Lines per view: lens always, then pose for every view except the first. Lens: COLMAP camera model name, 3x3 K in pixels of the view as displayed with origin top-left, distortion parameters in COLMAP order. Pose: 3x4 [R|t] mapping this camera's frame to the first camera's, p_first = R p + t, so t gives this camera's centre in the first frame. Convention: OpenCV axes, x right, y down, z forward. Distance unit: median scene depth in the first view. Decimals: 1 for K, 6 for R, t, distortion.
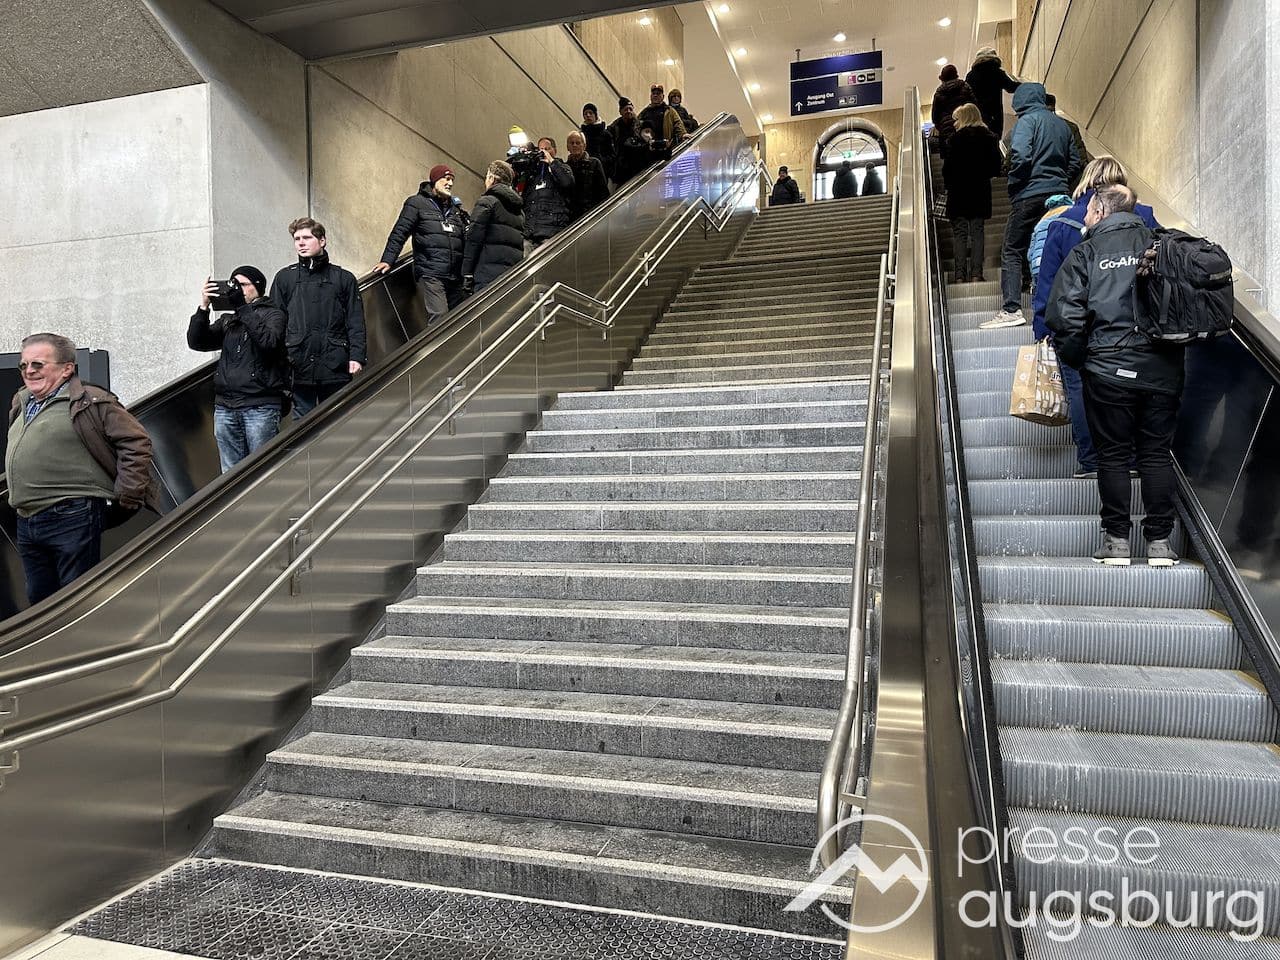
lens RADIAL K [[907.7, 0, 634.9], [0, 907.7, 476.5], [0, 0, 1]] dist [0.095490, 0.000595]
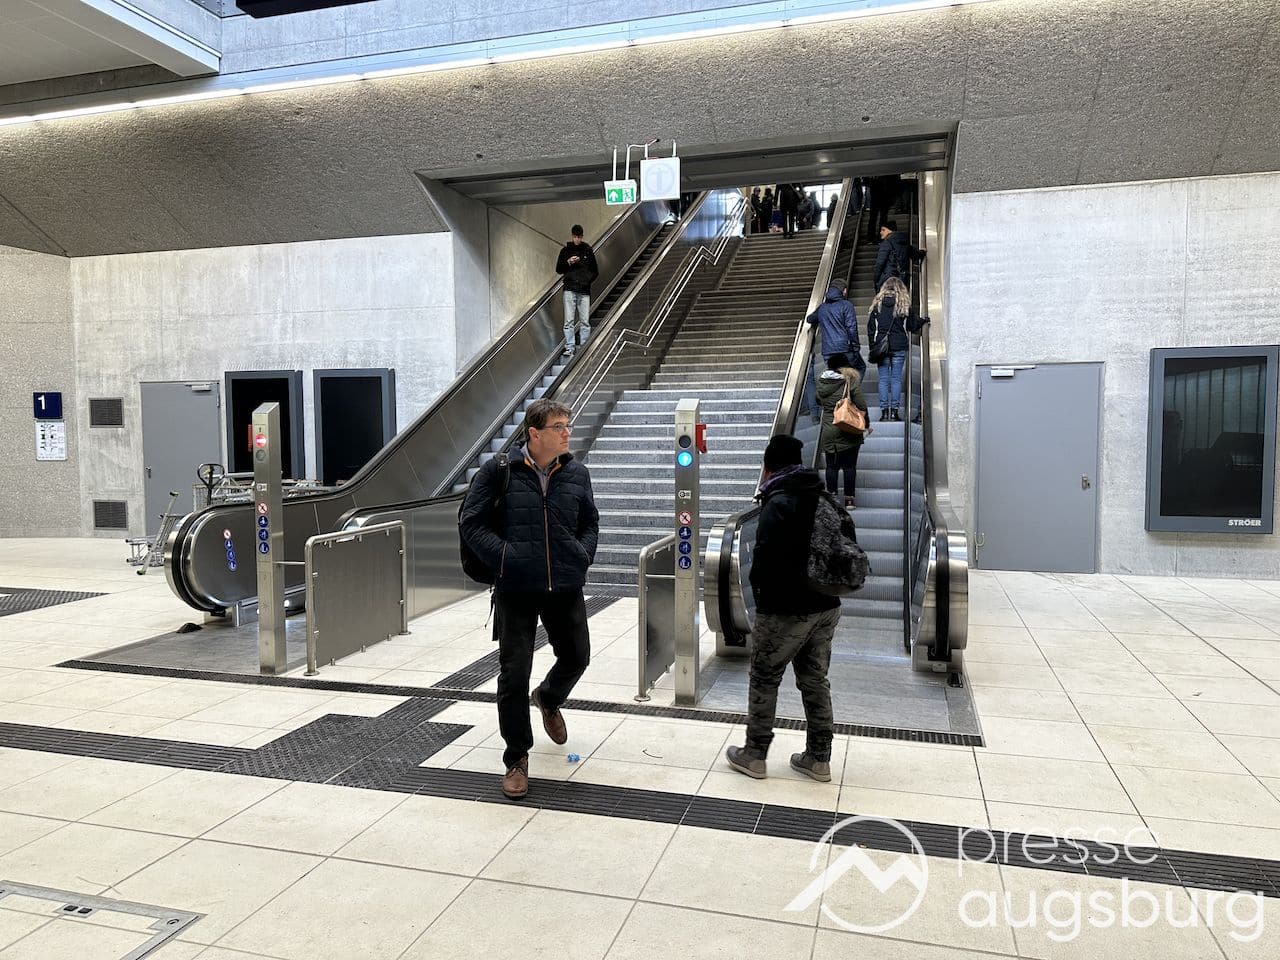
lens RADIAL K [[907.7, 0, 640.9], [0, 907.7, 485.0], [0, 0, 1]] dist [0.095490, 0.000595]
pose [[0.999833, 0.008189, 0.016326, -0.087468], [-0.009031, 0.998597, 0.052186, 0.000578], [-0.015876, -0.052324, 0.998504, -0.894004]]
